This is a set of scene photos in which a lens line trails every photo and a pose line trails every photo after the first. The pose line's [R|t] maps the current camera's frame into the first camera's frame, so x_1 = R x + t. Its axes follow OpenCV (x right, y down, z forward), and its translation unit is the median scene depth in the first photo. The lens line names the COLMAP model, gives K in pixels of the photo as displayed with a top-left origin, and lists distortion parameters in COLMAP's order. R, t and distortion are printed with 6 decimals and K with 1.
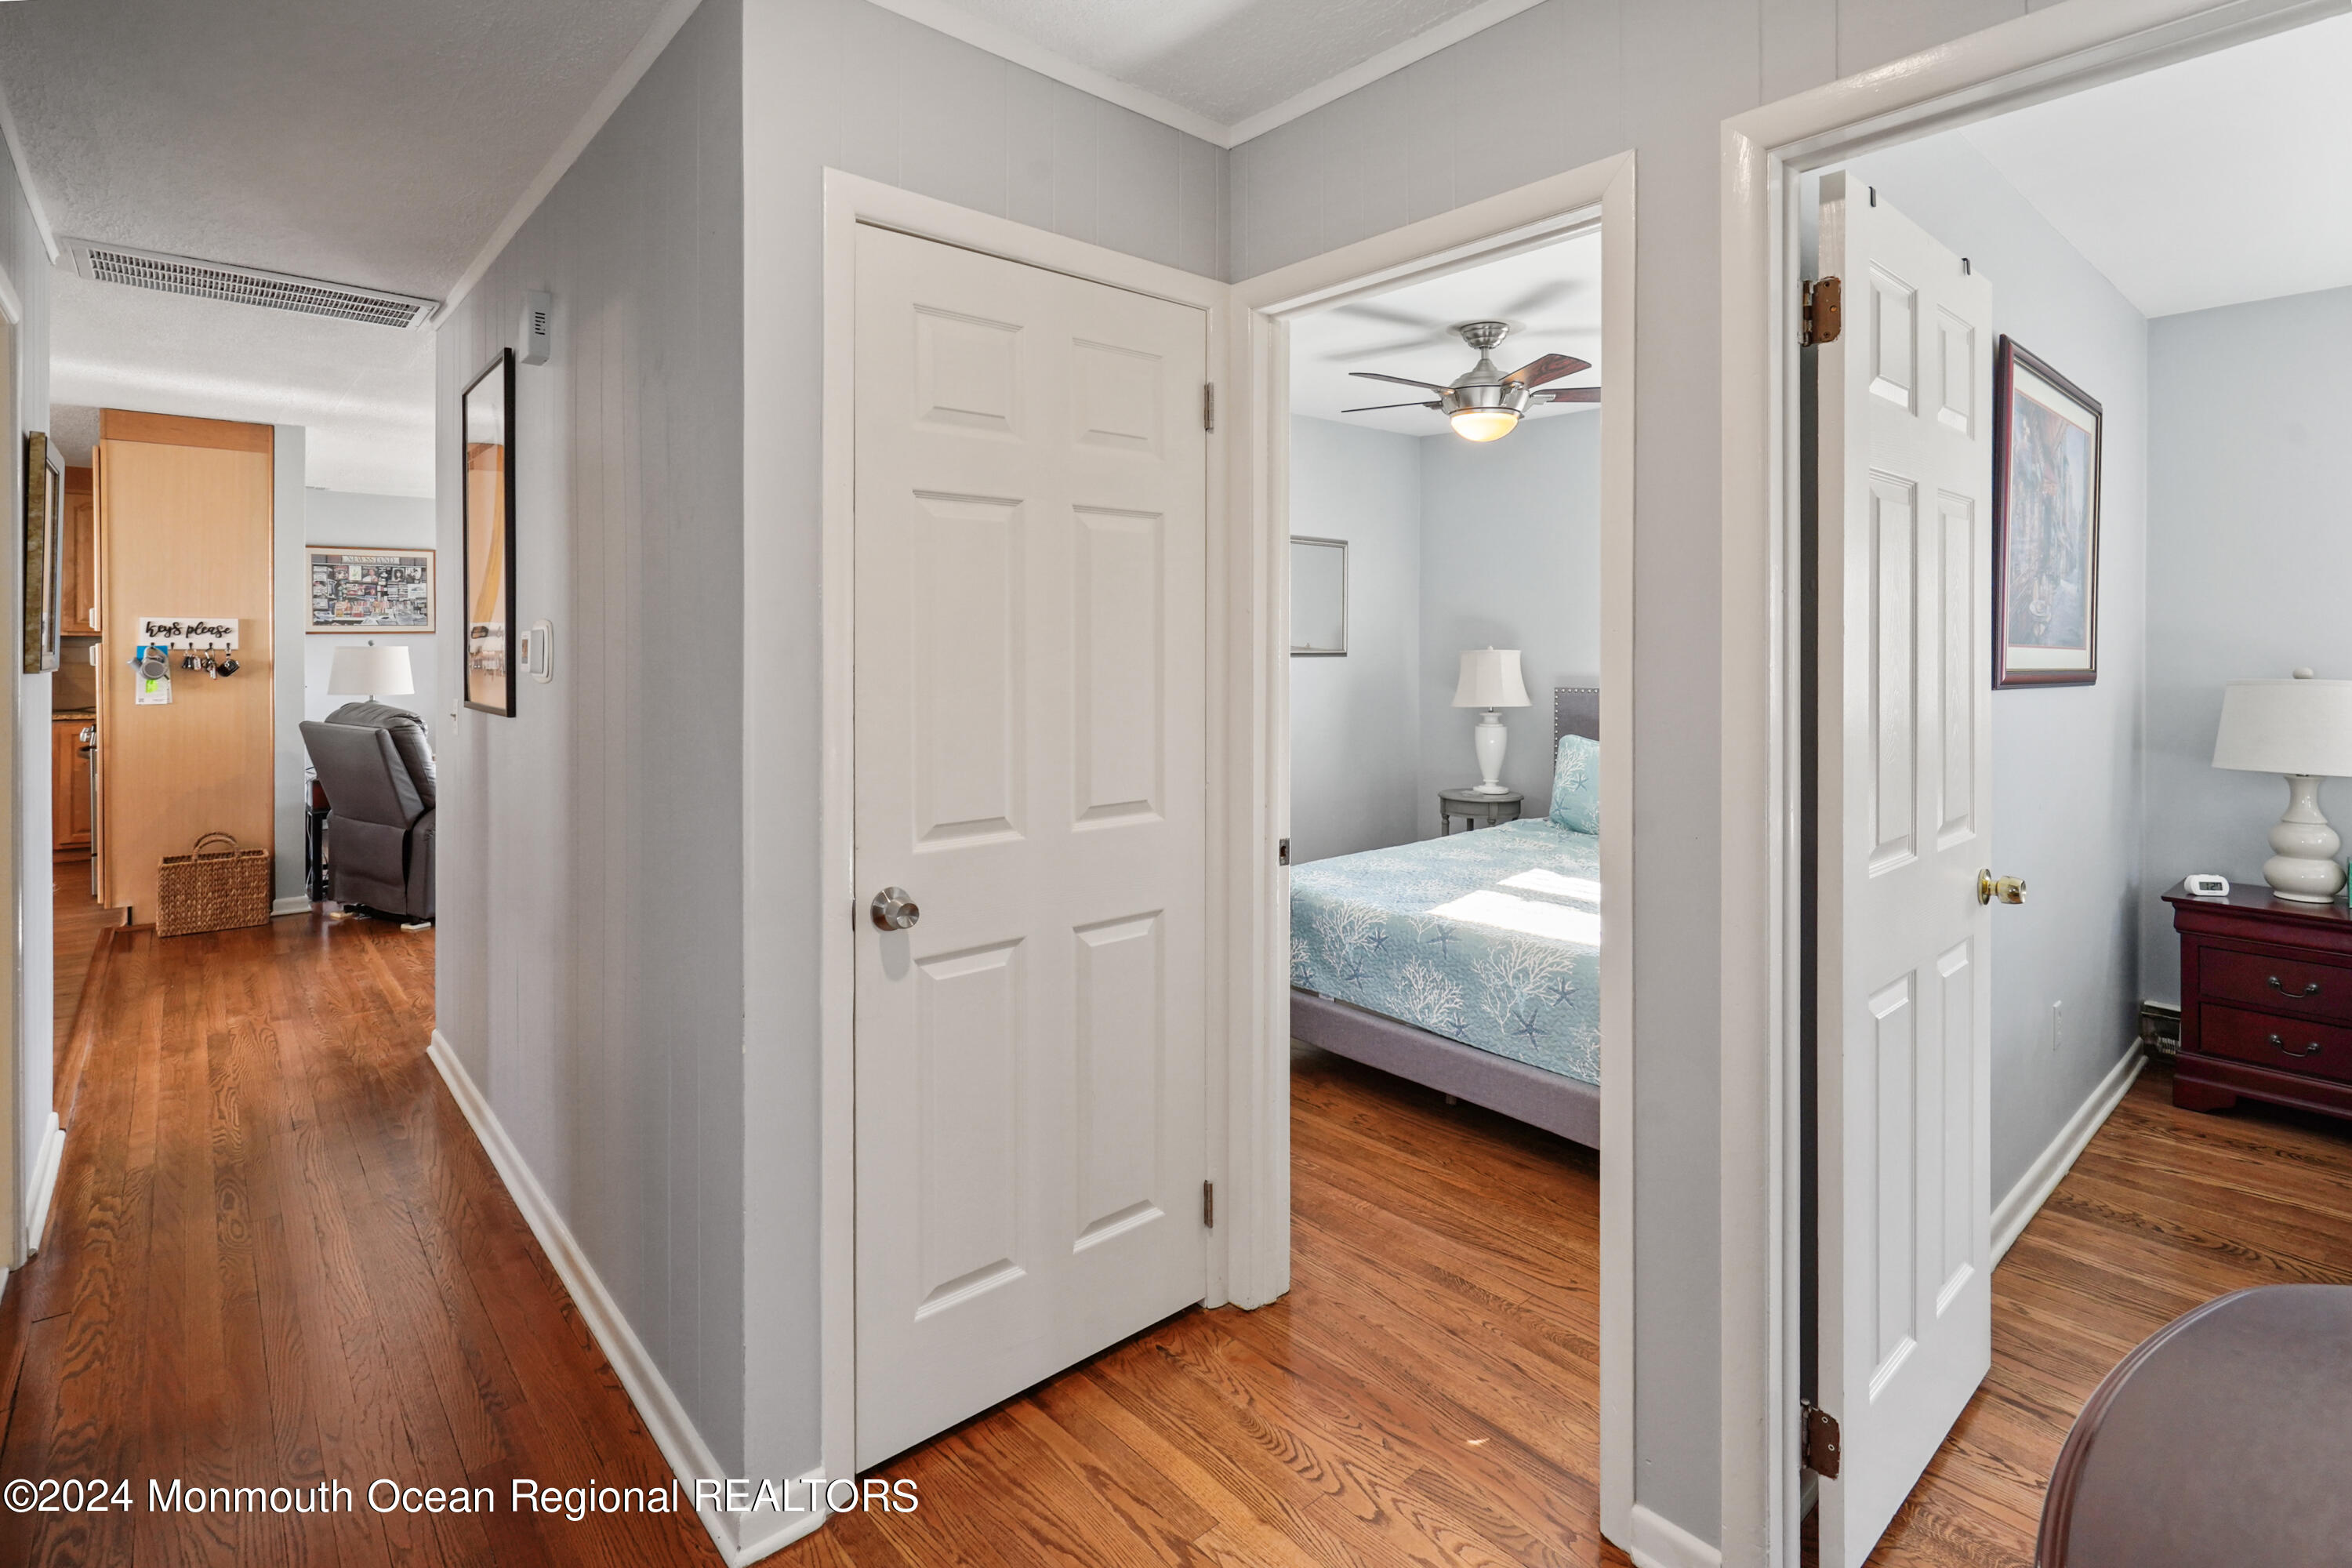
lens RADIAL K [[1112.2, 0, 1152.9], [0, 1112.2, 658.2], [0, 0, 1]] dist [-0.010550, 0.005059]
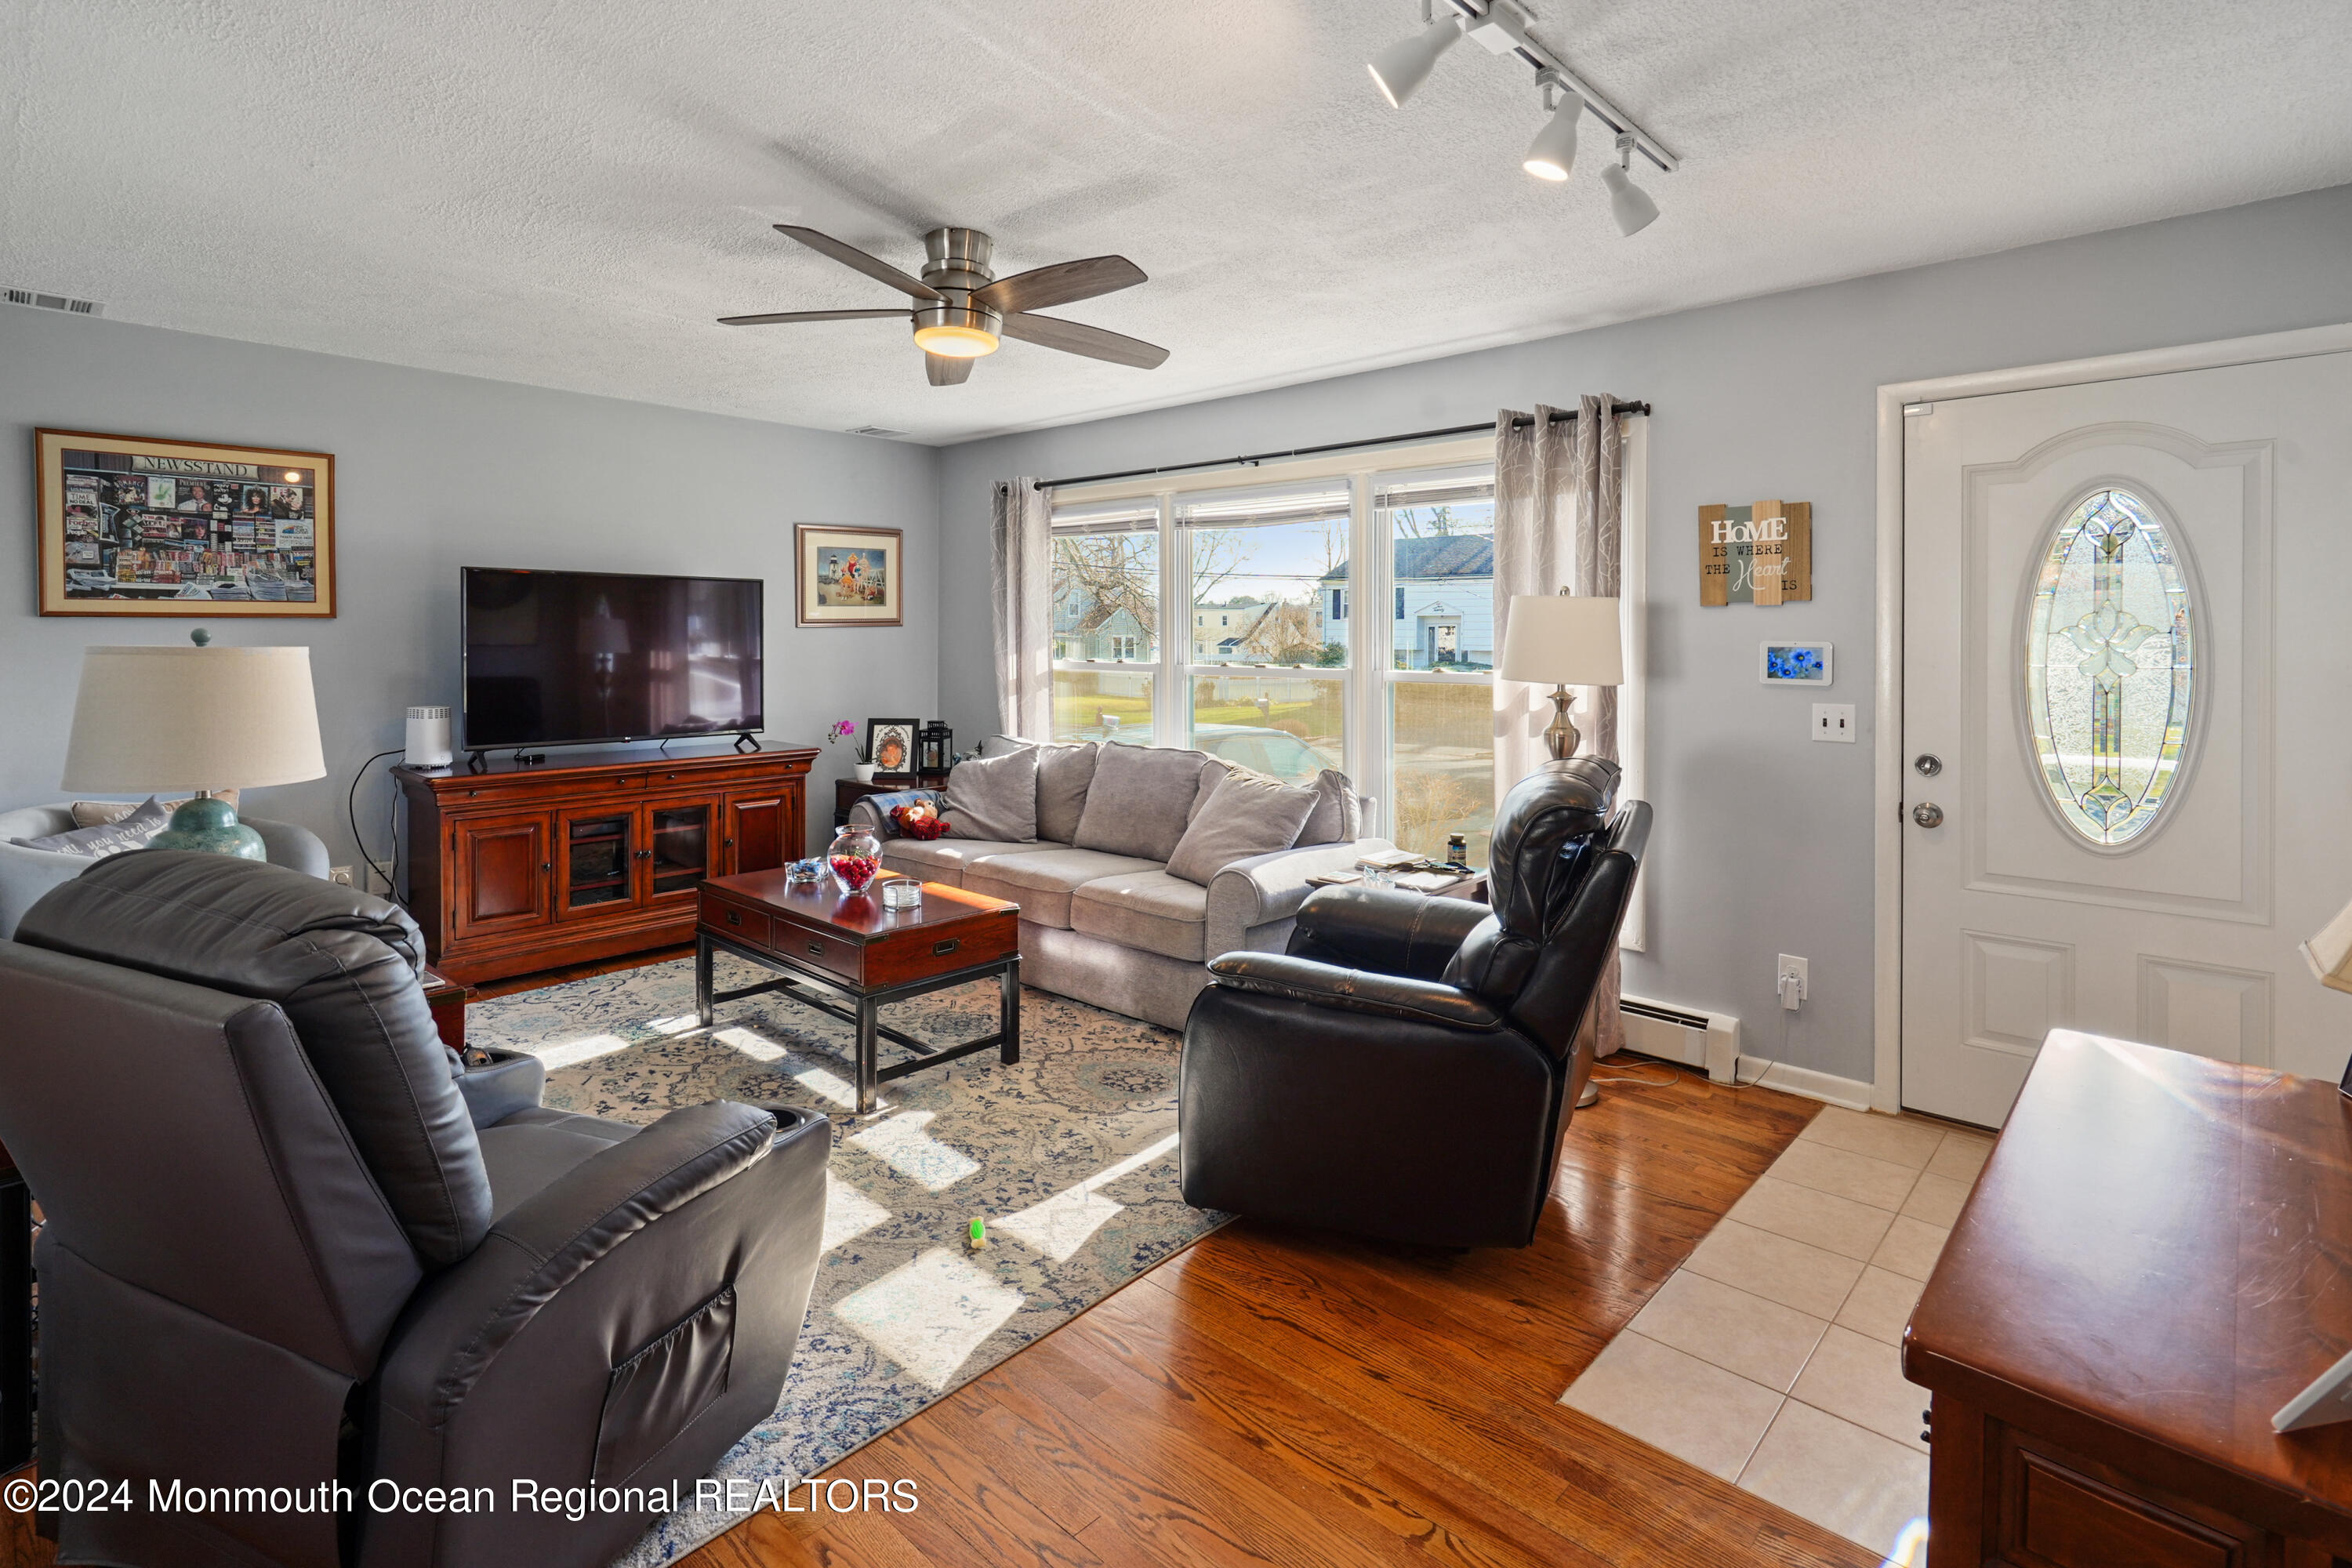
lens RADIAL K [[1112.2, 0, 1135.0], [0, 1112.2, 661.9], [0, 0, 1]] dist [-0.010550, 0.005059]
pose [[0.995848, 0.005058, 0.090891, -0.339517], [-0.005153, 0.999986, 0.000807, -0.005071], [-0.090886, -0.001272, 0.995861, 0.478833]]
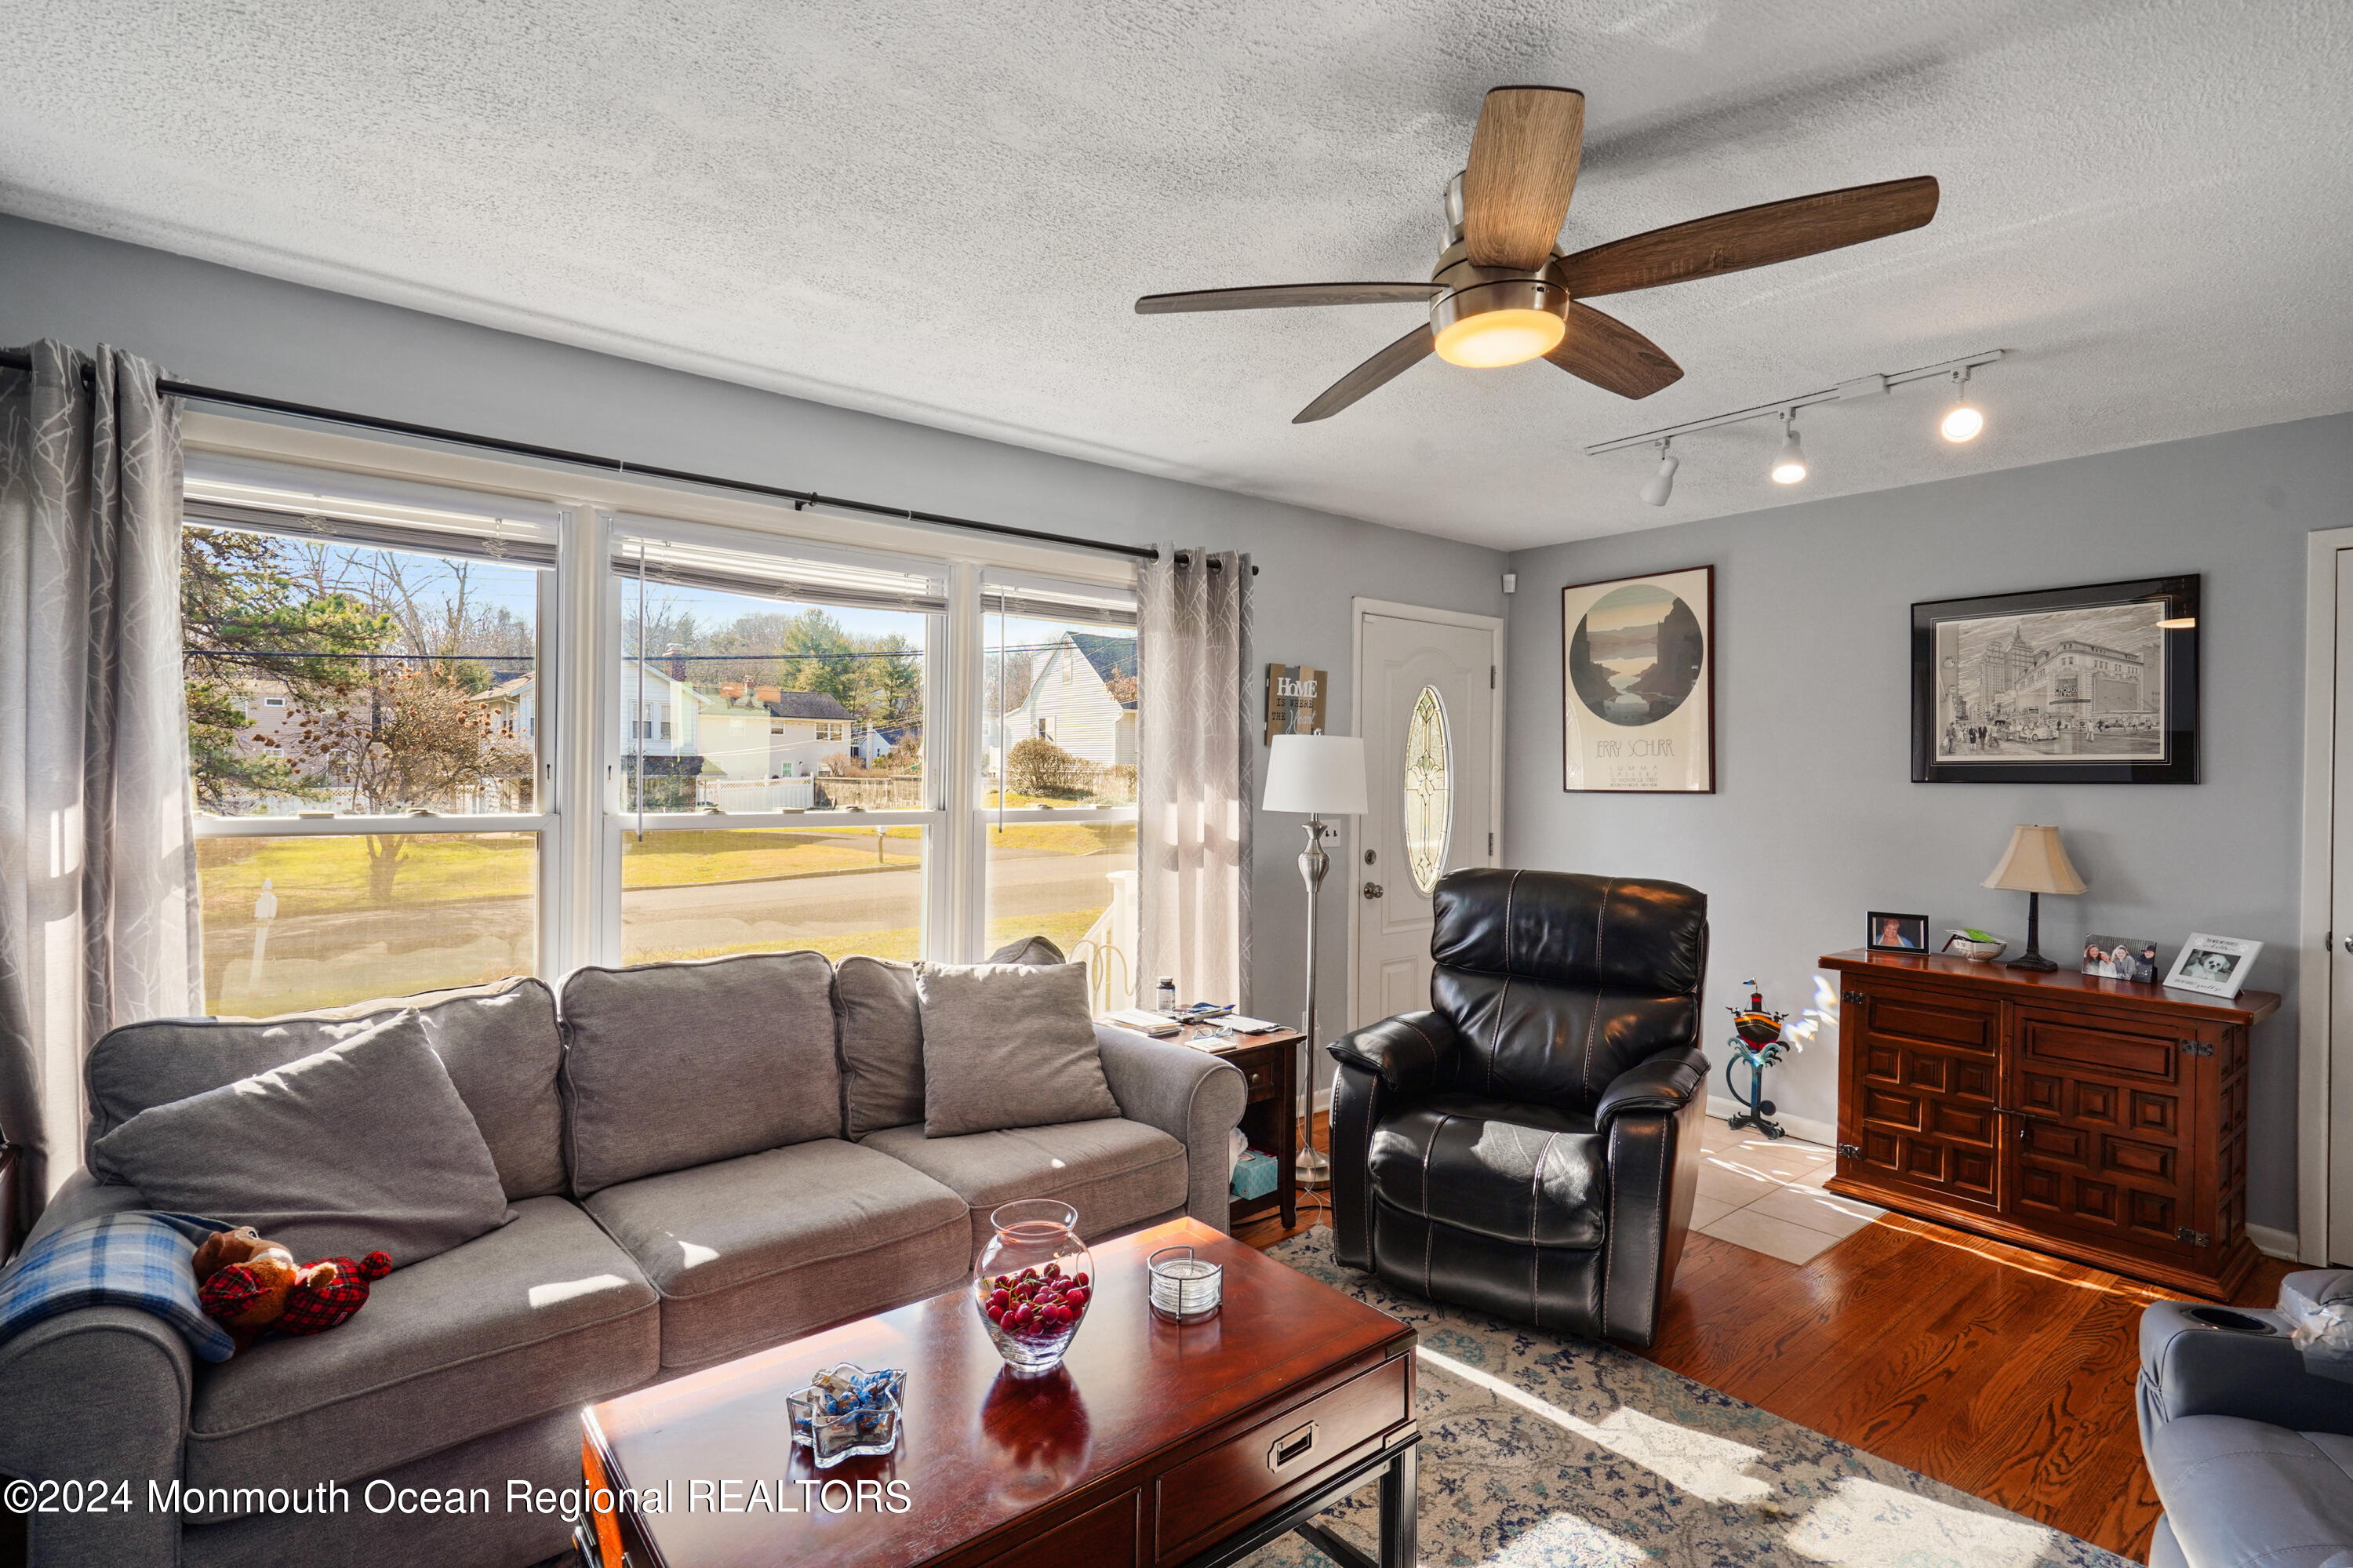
lens RADIAL K [[1112.7, 0, 1192.9], [0, 1112.7, 788.9], [0, 0, 1]] dist [-0.010550, 0.005059]
pose [[0.028225, -0.024544, 0.999300, -0.588577], [0.001370, 0.999699, 0.024515, -0.018624], [-0.999601, 0.000677, 0.028250, 0.873858]]
